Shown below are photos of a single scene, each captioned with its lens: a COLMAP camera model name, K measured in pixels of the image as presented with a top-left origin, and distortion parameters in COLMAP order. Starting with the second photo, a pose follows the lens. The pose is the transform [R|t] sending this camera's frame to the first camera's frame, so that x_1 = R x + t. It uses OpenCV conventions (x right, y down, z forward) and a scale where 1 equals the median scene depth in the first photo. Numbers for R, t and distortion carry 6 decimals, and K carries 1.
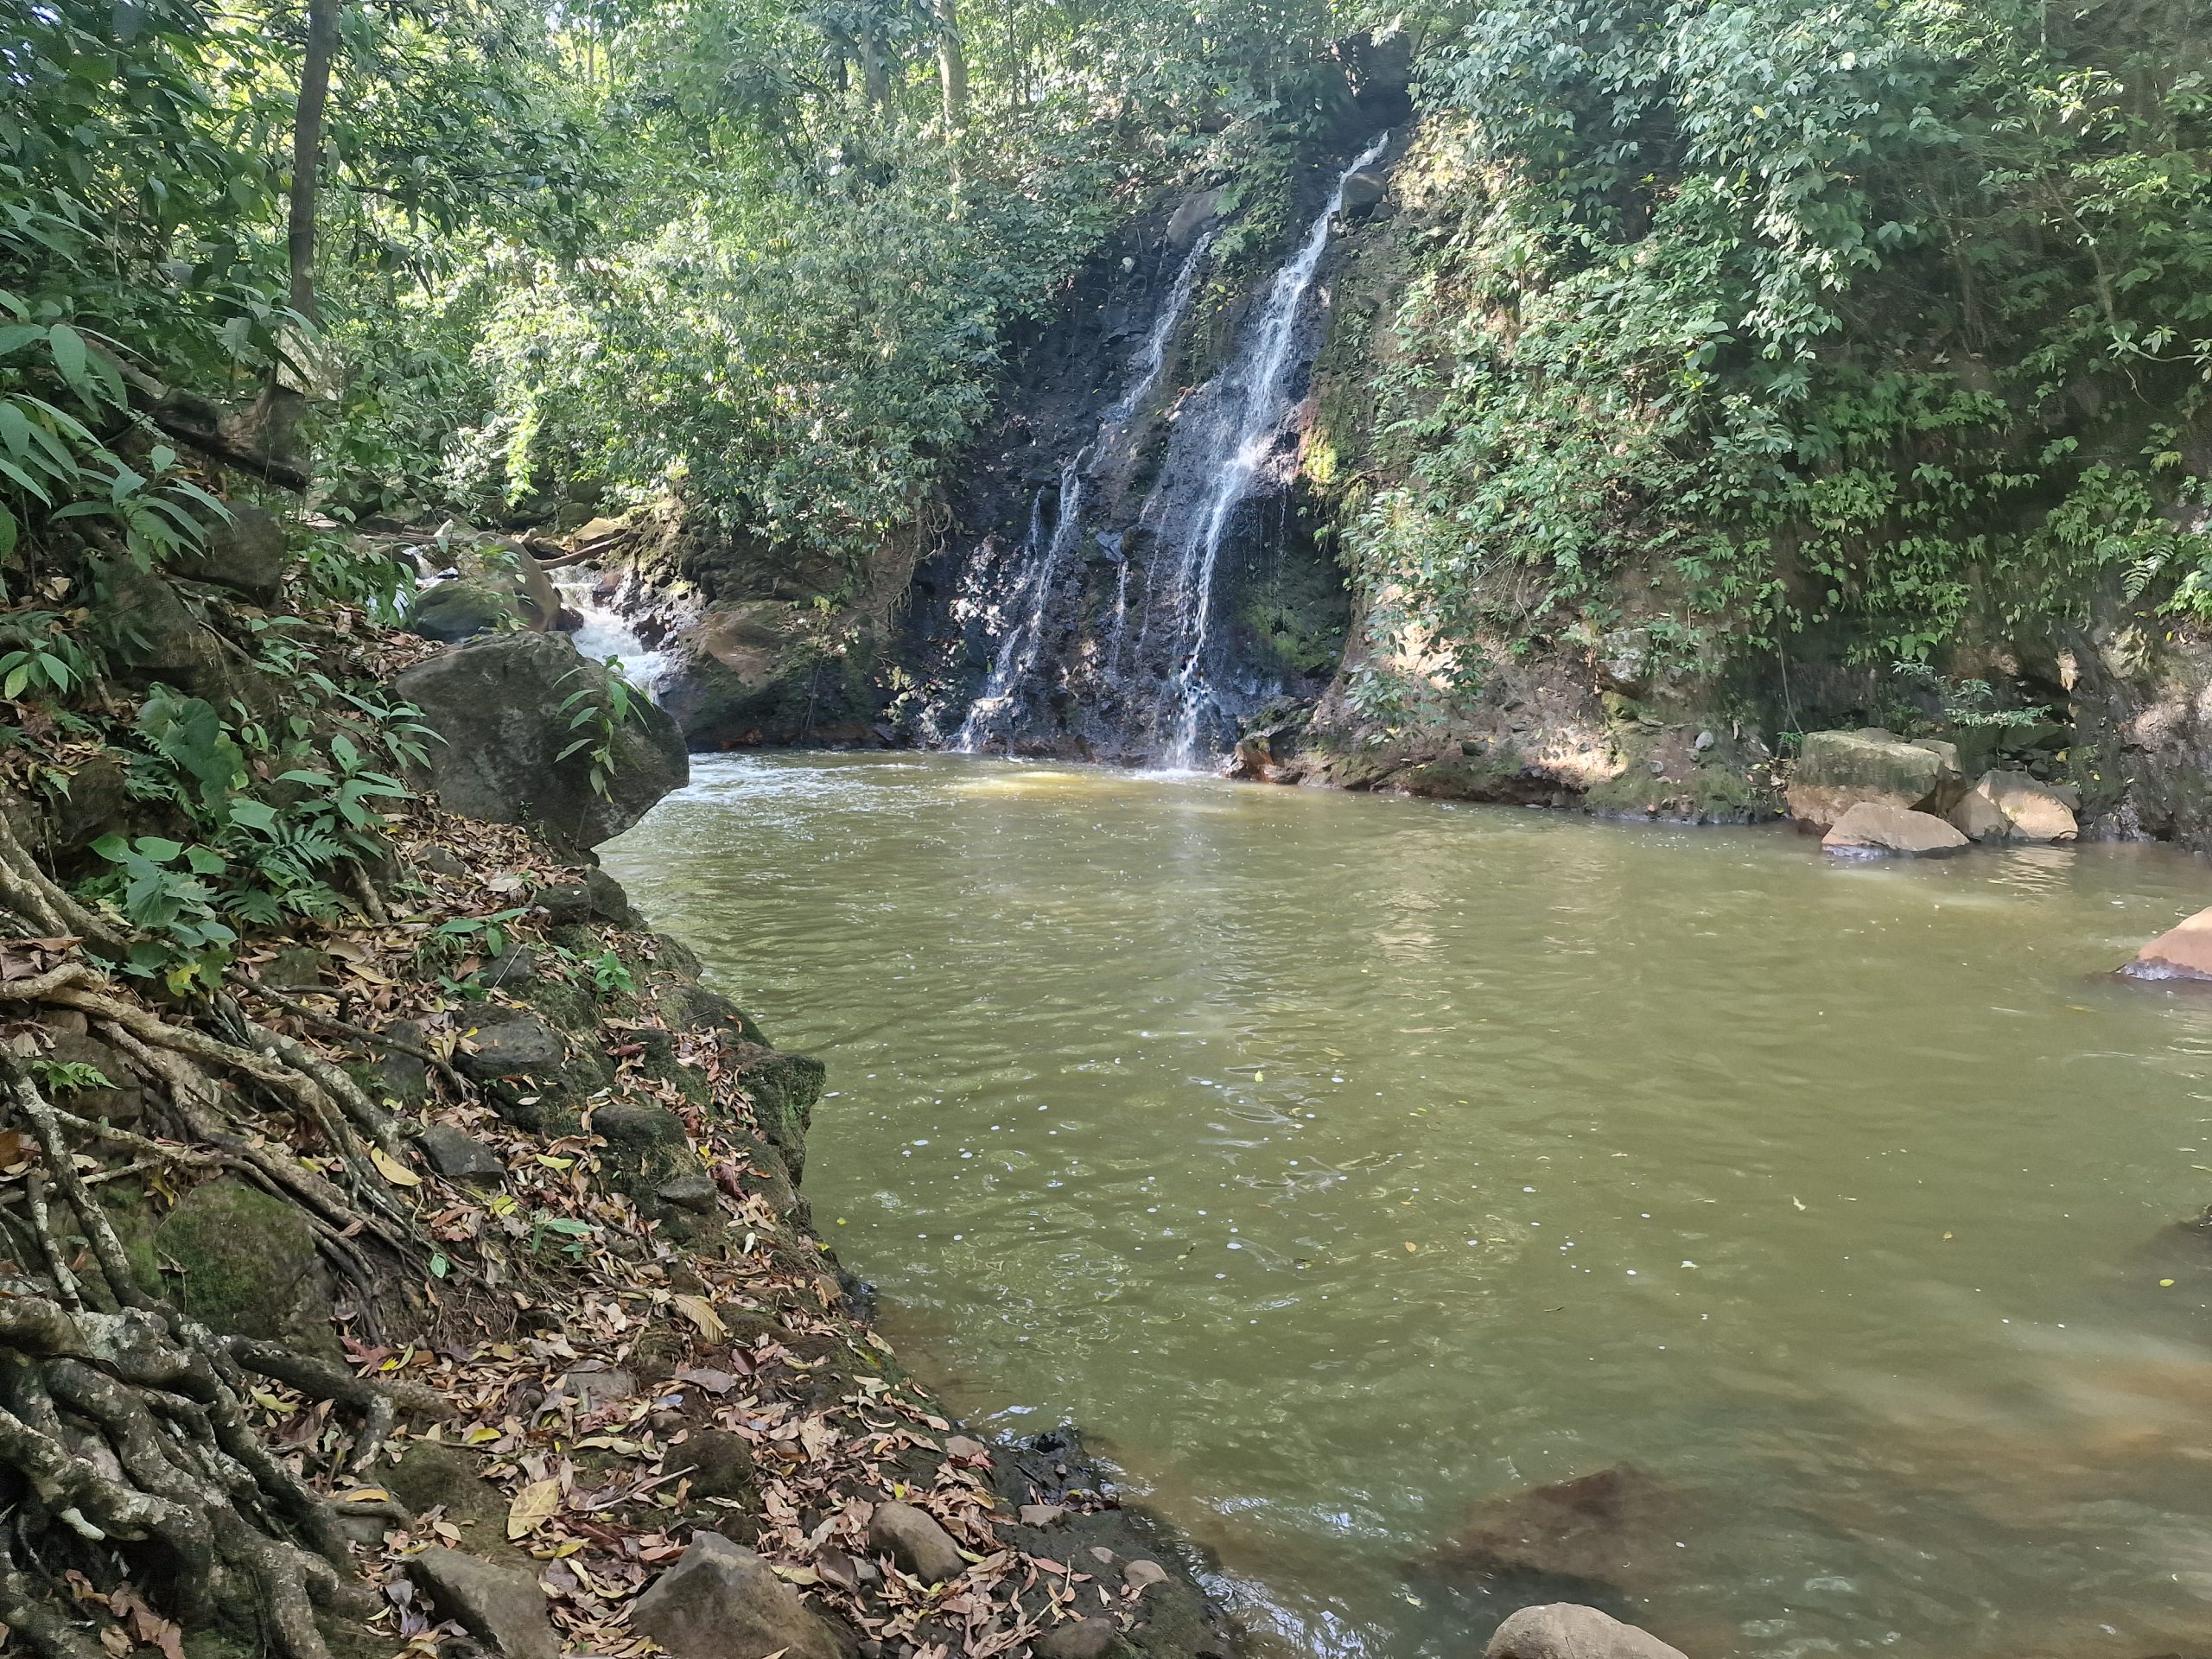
lens RADIAL K [[1451.6, 0, 1139.0], [0, 1451.6, 810.6], [0, 0, 1]] dist [0.069474, -0.055323]
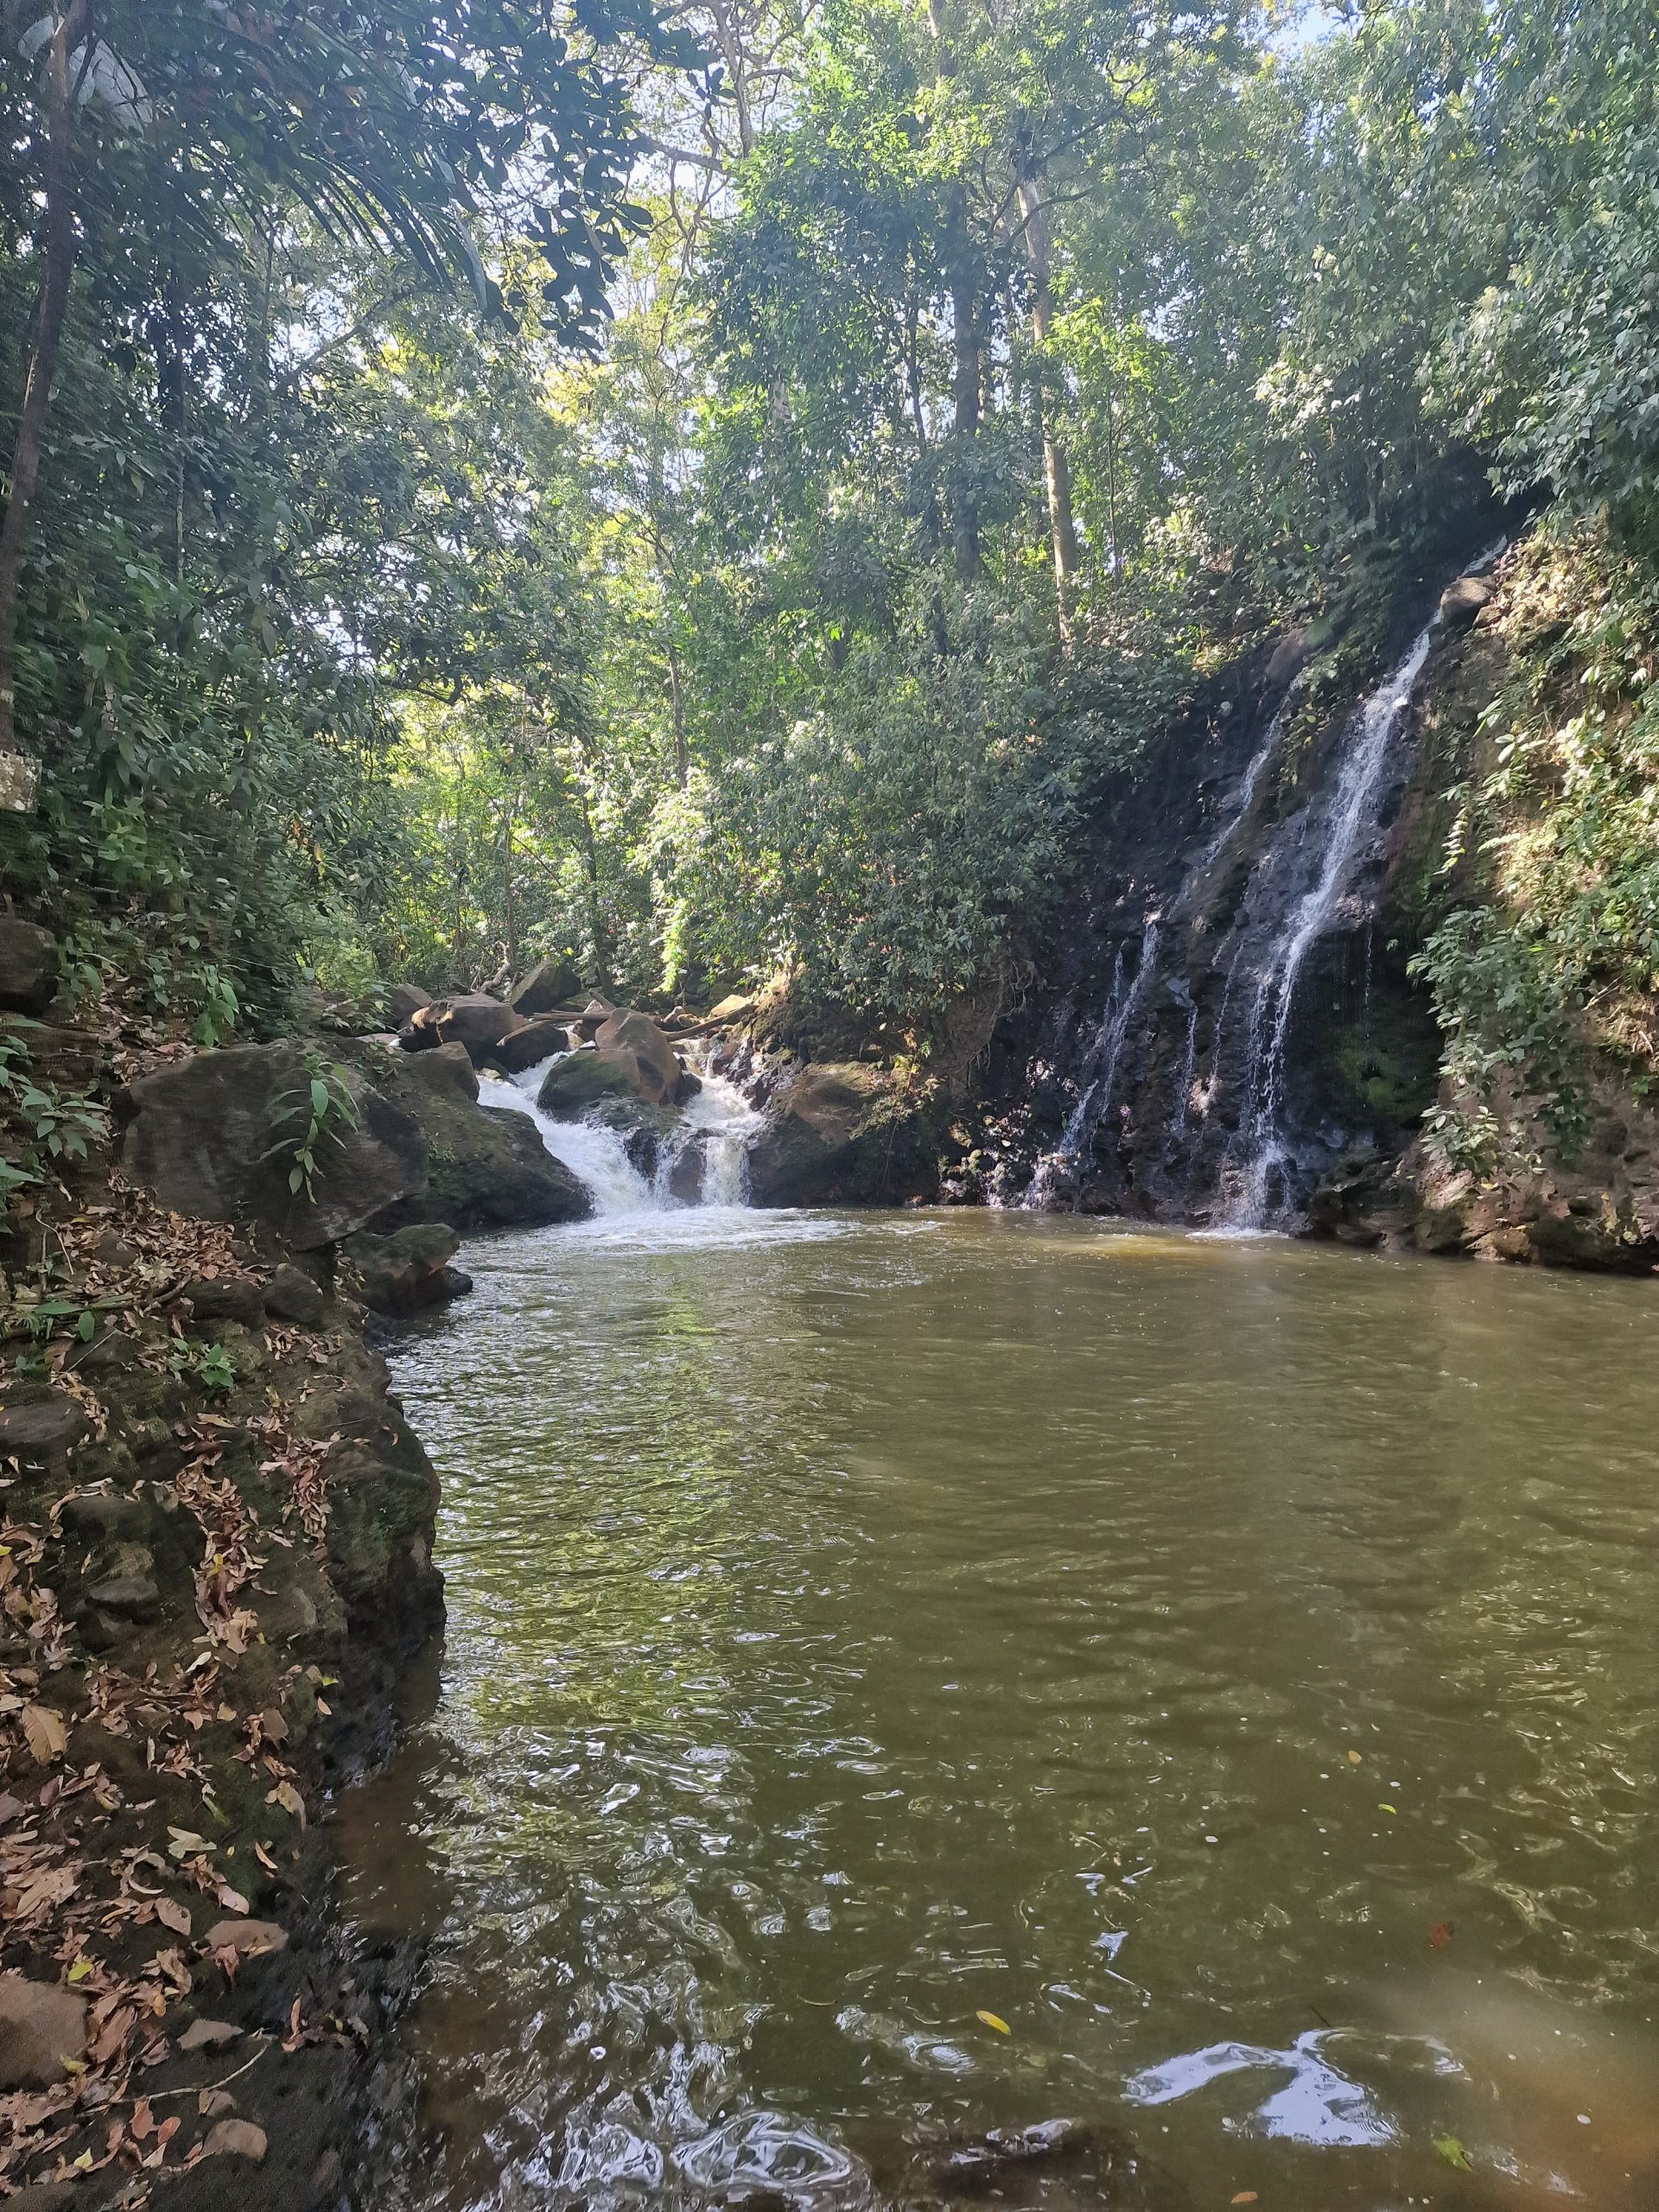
lens RADIAL K [[1451.6, 0, 839.2], [0, 1451.6, 1120.6], [0, 0, 1]] dist [0.069474, -0.055323]
pose [[0.941801, -0.009911, -0.336025, 0.086733], [-0.028581, 0.993586, -0.109411, 0.010368], [0.334954, 0.112647, 0.935477, 0.049913]]
